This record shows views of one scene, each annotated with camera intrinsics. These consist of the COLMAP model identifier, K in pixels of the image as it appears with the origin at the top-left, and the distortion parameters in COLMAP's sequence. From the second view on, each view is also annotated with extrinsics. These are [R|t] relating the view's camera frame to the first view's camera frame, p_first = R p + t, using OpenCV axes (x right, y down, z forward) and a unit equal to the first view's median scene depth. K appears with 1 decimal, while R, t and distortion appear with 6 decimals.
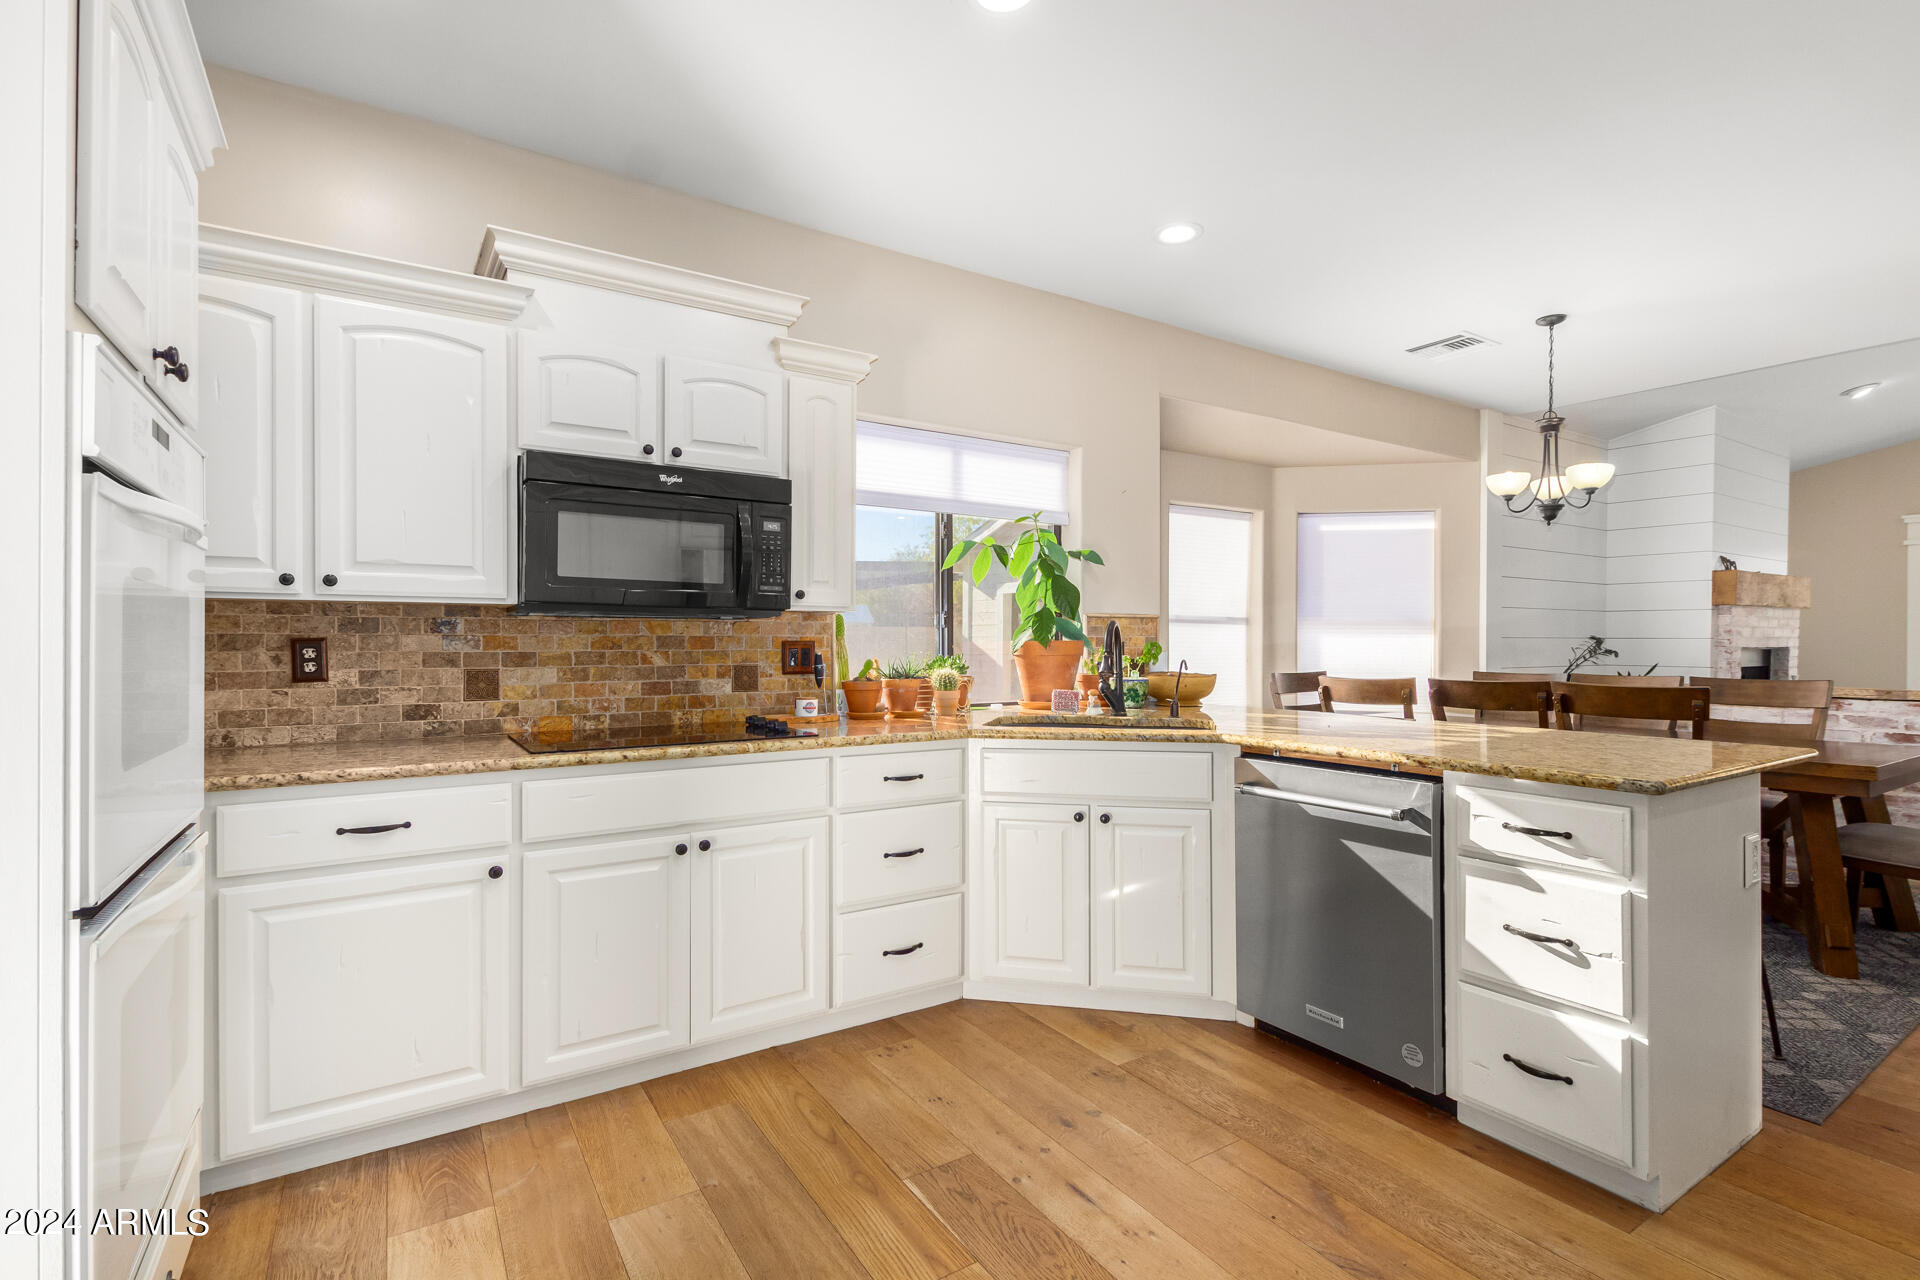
lens RADIAL K [[891.3, 0, 960.0], [0, 891.3, 640.0], [0, 0, 1]] dist [0.013518, -0.000141]
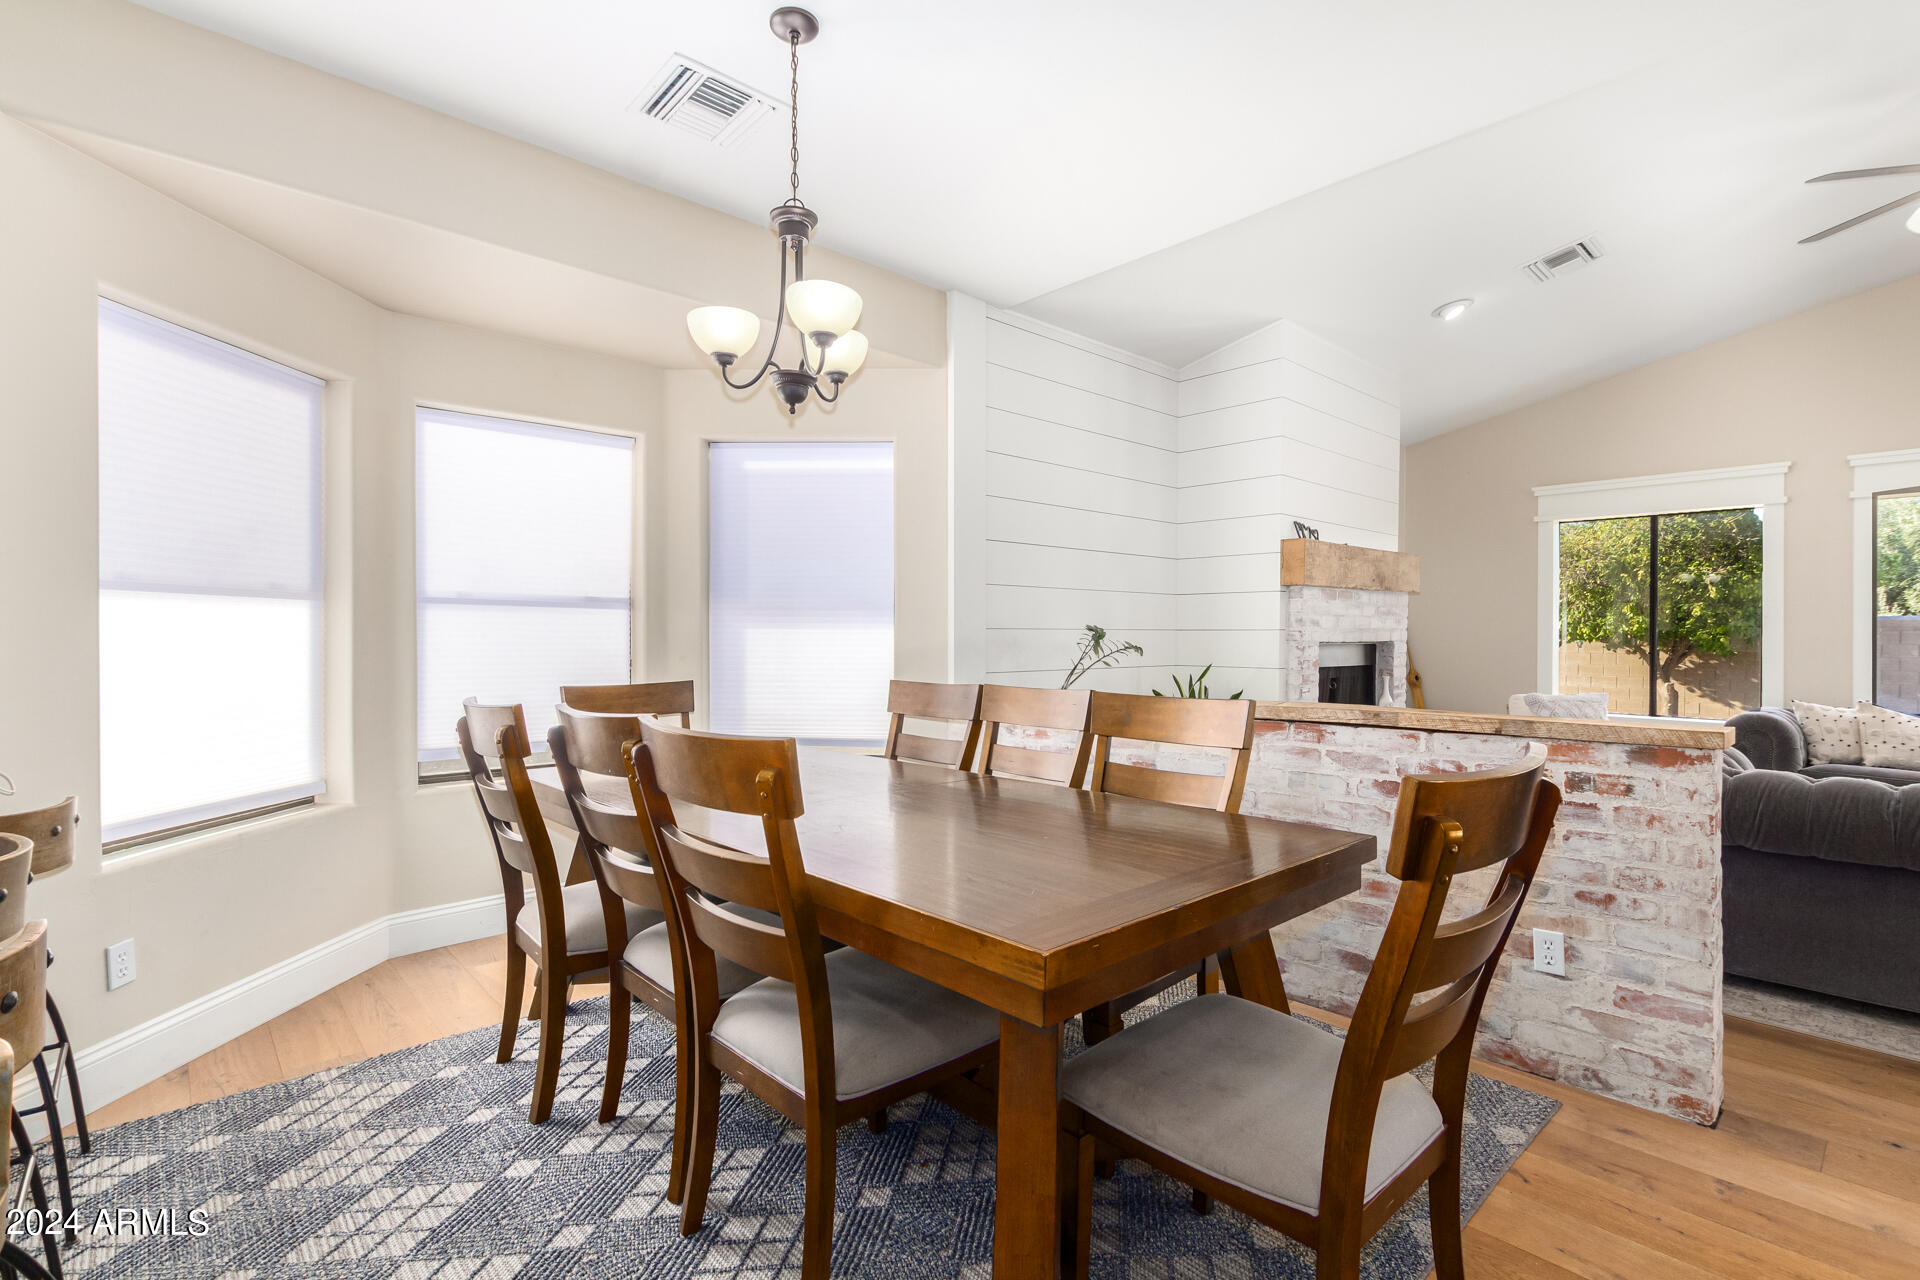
lens RADIAL K [[891.3, 0, 960.0], [0, 891.3, 640.0], [0, 0, 1]] dist [0.013518, -0.000141]
pose [[0.985773, -0.003600, 0.168043, 0.470921], [0.002831, 0.999984, 0.004813, 0.002519], [-0.168058, -0.004269, 0.985768, 0.326953]]
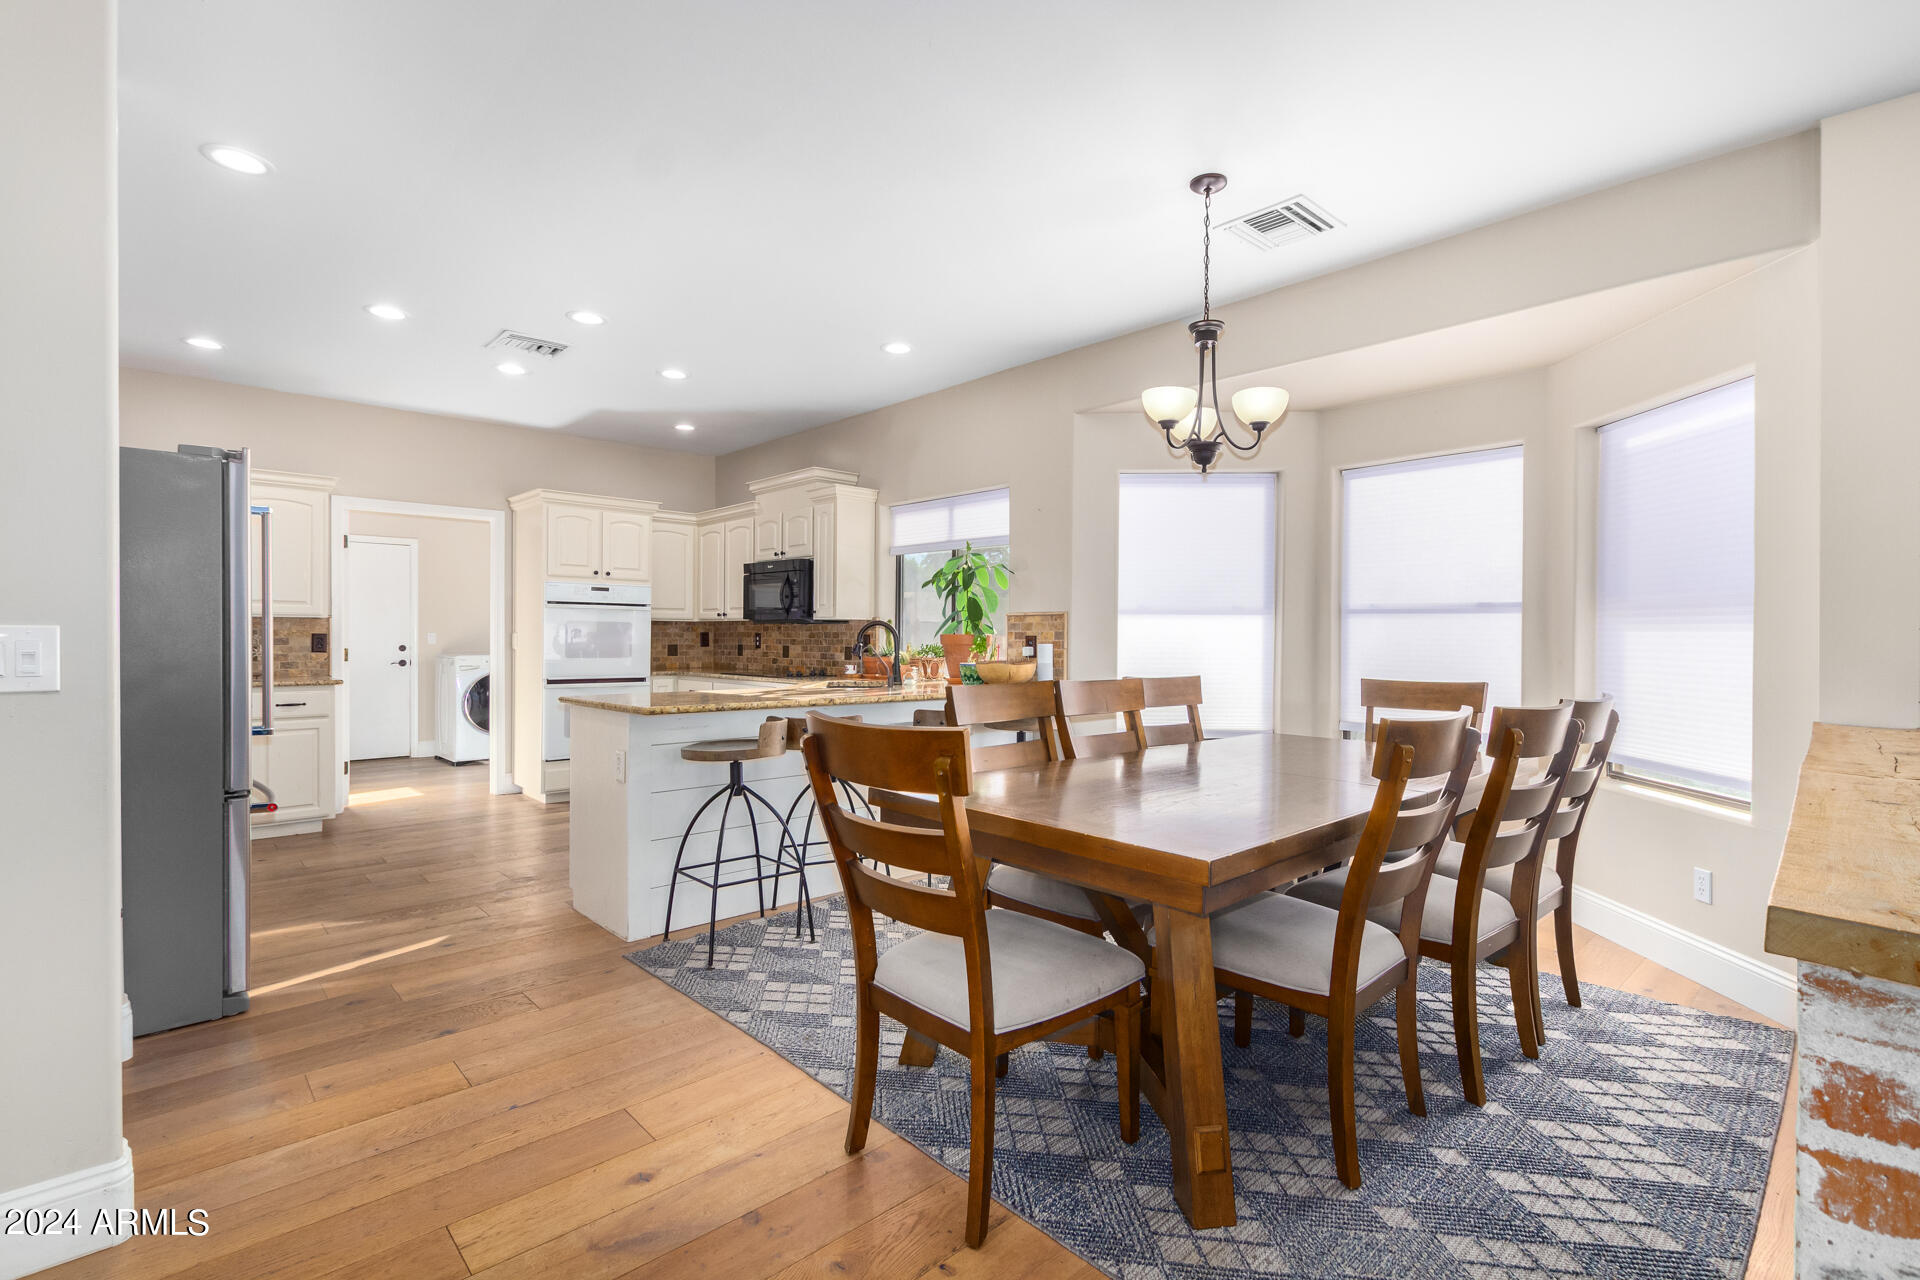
lens RADIAL K [[891.3, 0, 960.0], [0, 891.3, 640.0], [0, 0, 1]] dist [0.013518, -0.000141]
pose [[0.168592, 0.002885, -0.985682, 0.947919], [-0.005724, 0.999982, 0.001948, 0.004117], [0.985669, 0.005313, 0.168605, 0.489332]]
